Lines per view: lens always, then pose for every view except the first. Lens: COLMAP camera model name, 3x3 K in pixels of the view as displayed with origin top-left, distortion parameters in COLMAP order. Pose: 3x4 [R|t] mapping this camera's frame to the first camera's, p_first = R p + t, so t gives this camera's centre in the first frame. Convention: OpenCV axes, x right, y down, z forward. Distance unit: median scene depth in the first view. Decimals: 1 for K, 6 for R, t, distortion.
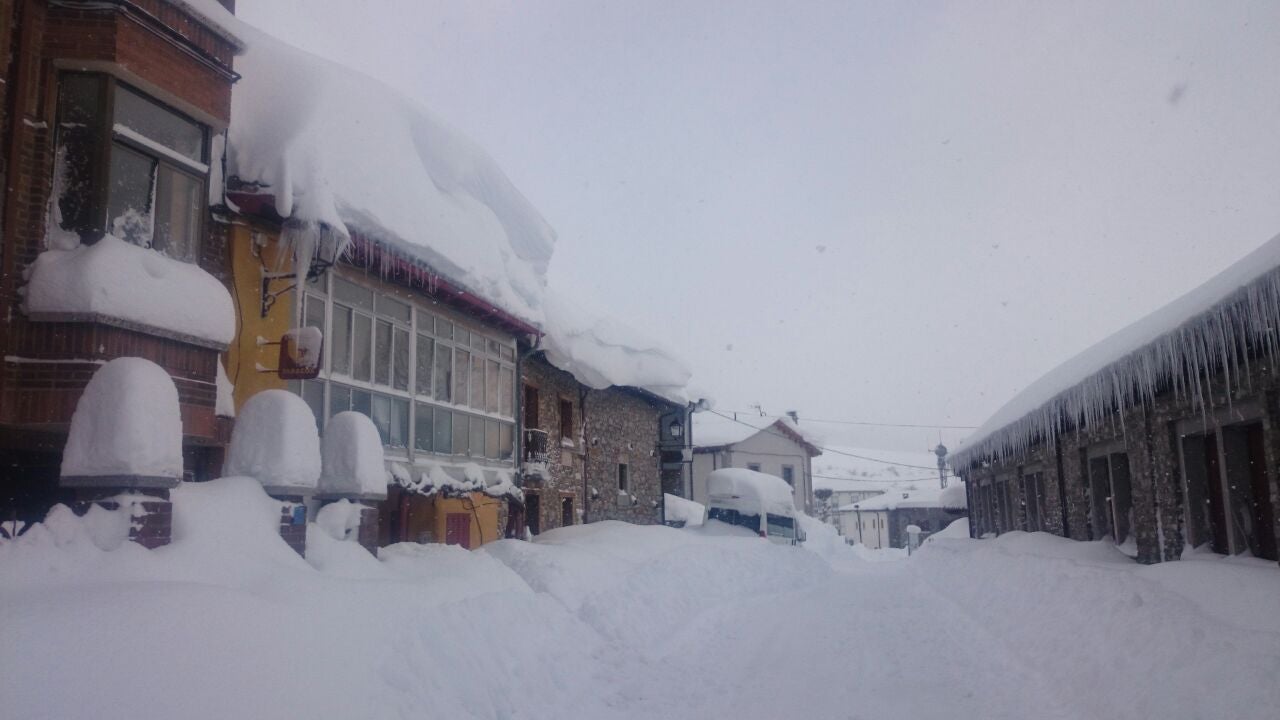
lens RADIAL K [[975.0, 0, 640.0], [0, 975.0, 360.0], [0, 0, 1]] dist [0.081608, -0.114027]
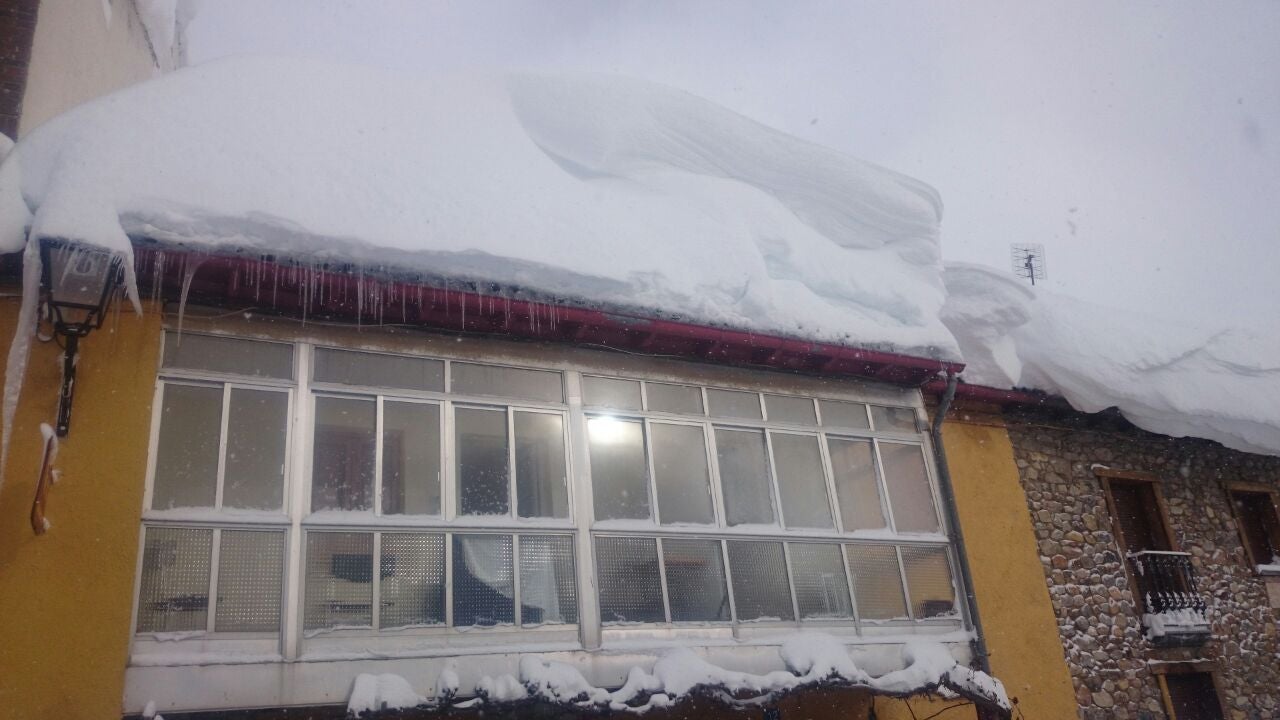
lens RADIAL K [[975.0, 0, 640.0], [0, 975.0, 360.0], [0, 0, 1]] dist [0.081608, -0.114027]
pose [[0.661418, -0.333750, -0.671667, 0.161345], [0.196593, 0.941372, -0.274172, 0.091847], [0.723793, 0.049298, 0.688253, 0.553628]]
